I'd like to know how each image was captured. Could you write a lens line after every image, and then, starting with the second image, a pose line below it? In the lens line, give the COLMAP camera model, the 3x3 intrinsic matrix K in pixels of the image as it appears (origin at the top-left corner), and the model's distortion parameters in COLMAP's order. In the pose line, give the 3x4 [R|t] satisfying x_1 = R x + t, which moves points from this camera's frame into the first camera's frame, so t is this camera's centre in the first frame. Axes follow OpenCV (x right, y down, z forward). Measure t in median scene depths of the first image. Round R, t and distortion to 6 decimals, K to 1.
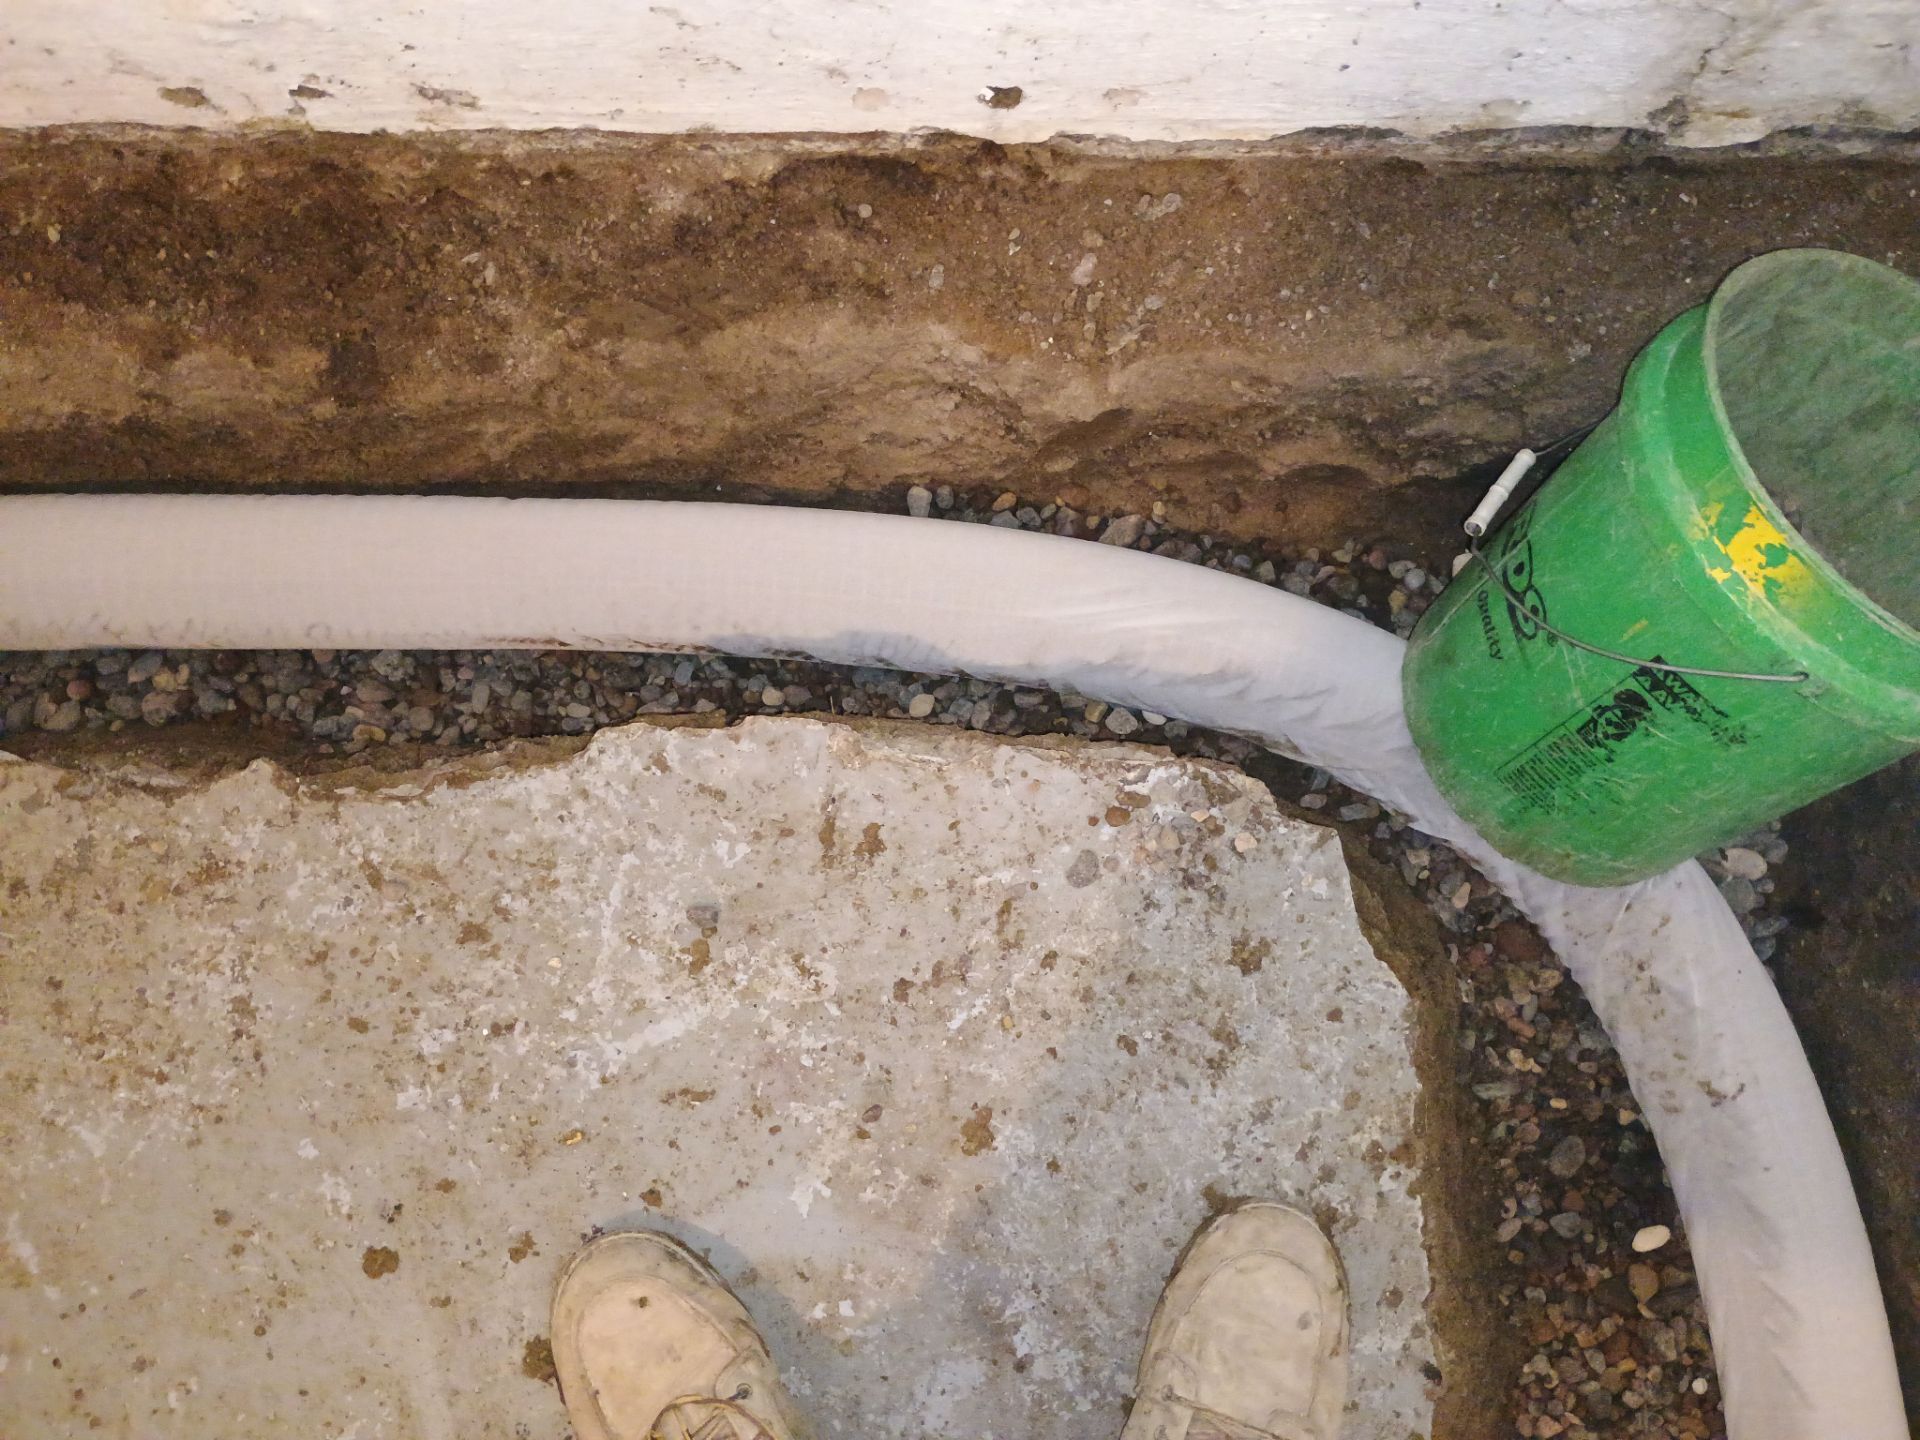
lens RADIAL K [[1657.2, 0, 970.7], [0, 1657.2, 726.3], [0, 0, 1]] dist [0.059463, -0.081617]
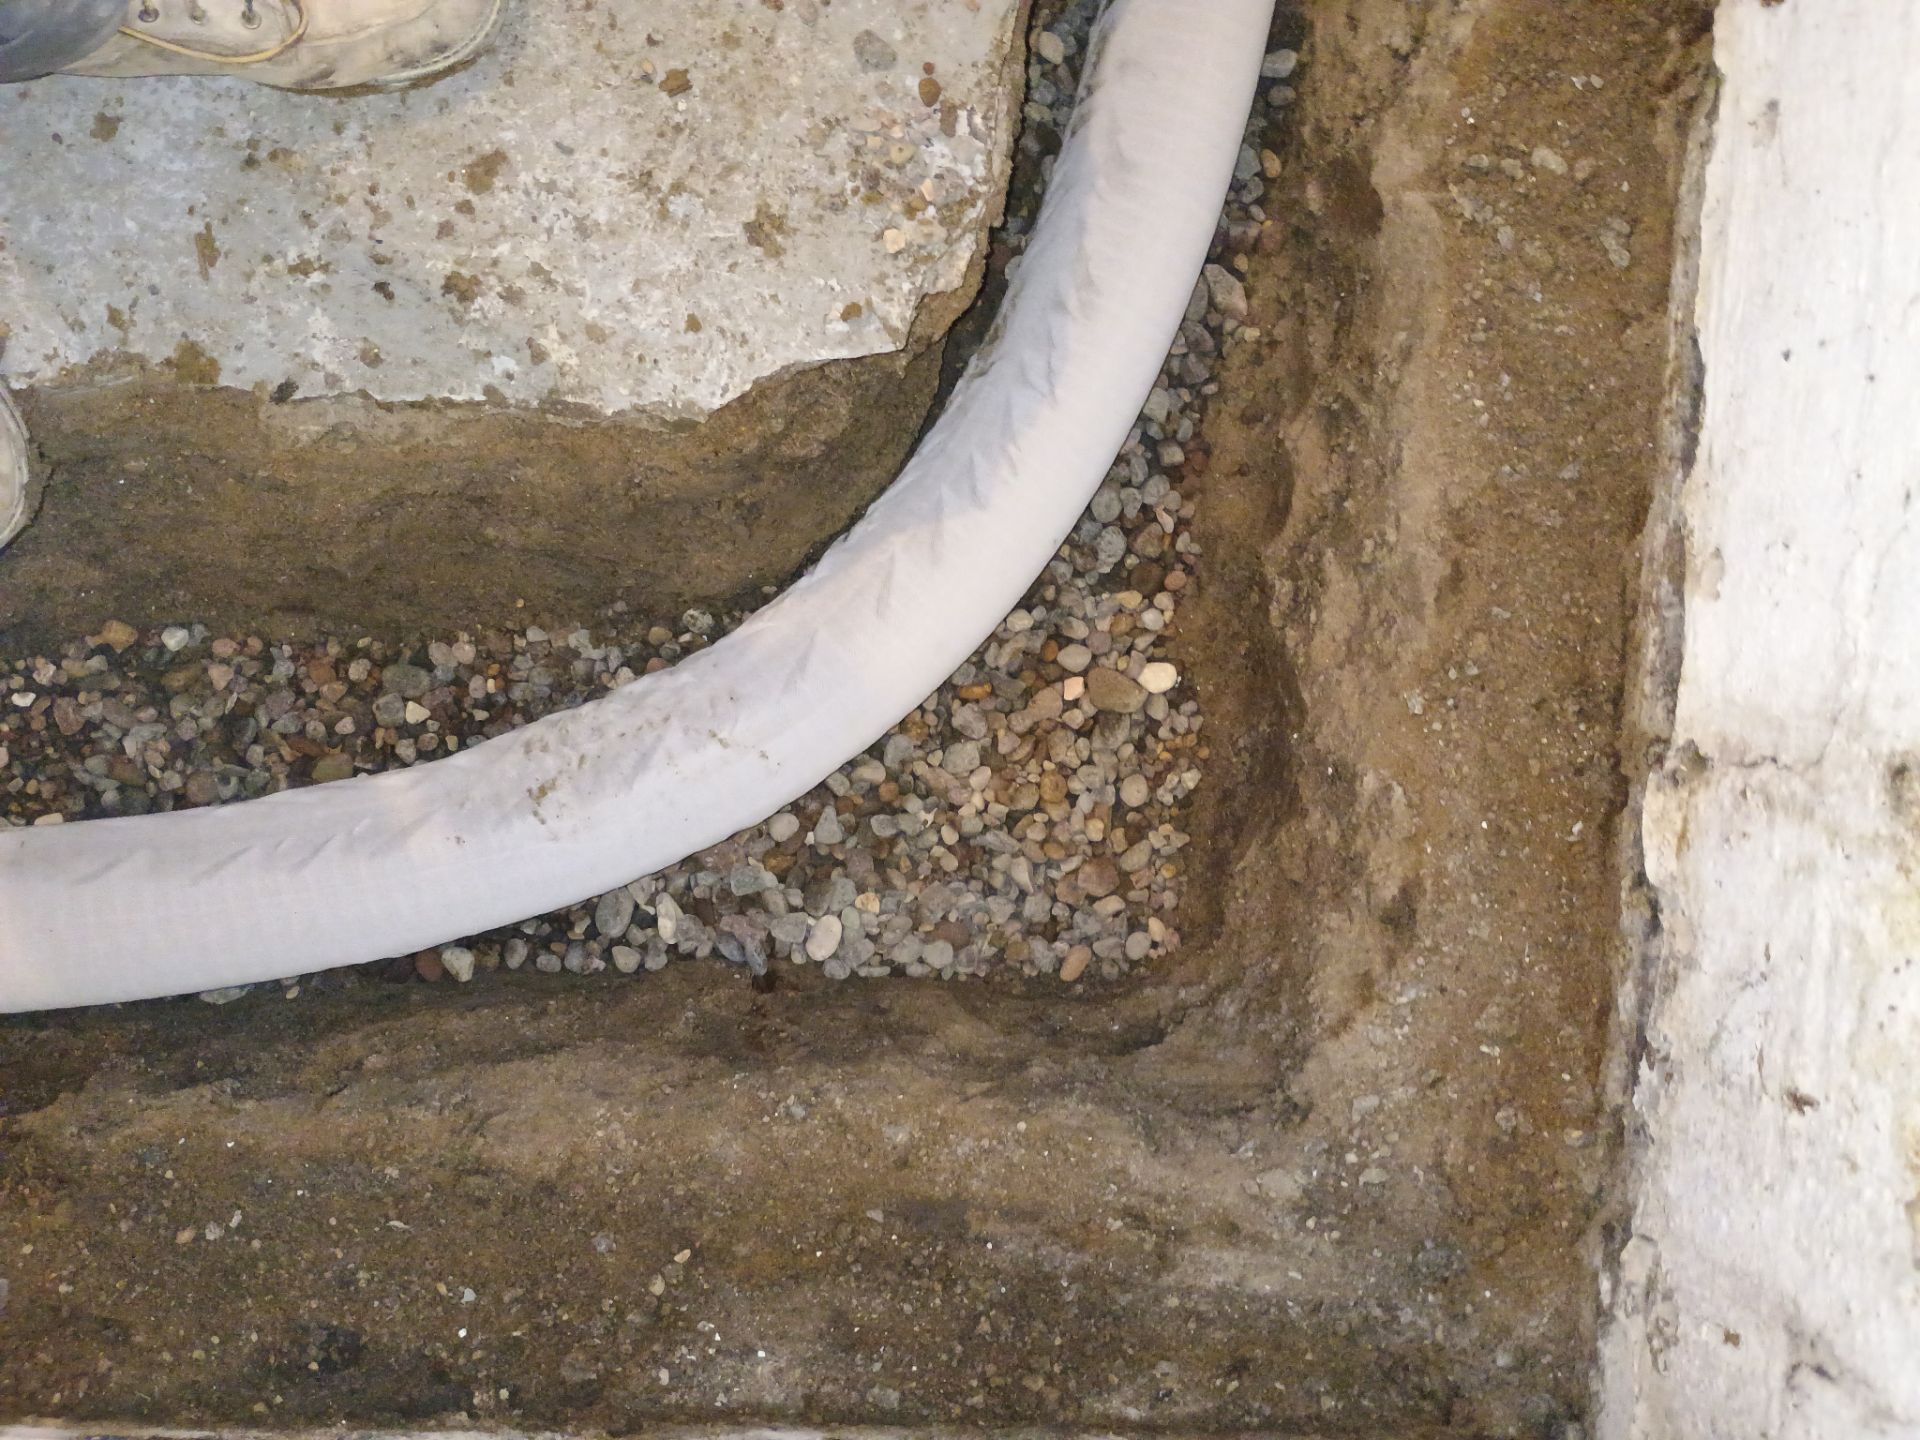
lens RADIAL K [[1657.2, 0, 940.5], [0, 1657.2, 670.5], [0, 0, 1]] dist [0.059463, -0.081617]
pose [[-0.061148, 0.997374, 0.038812, 0.323087], [-0.998066, -0.061533, 0.008796, 0.021868], [0.011161, -0.038199, 0.999208, 0.104205]]
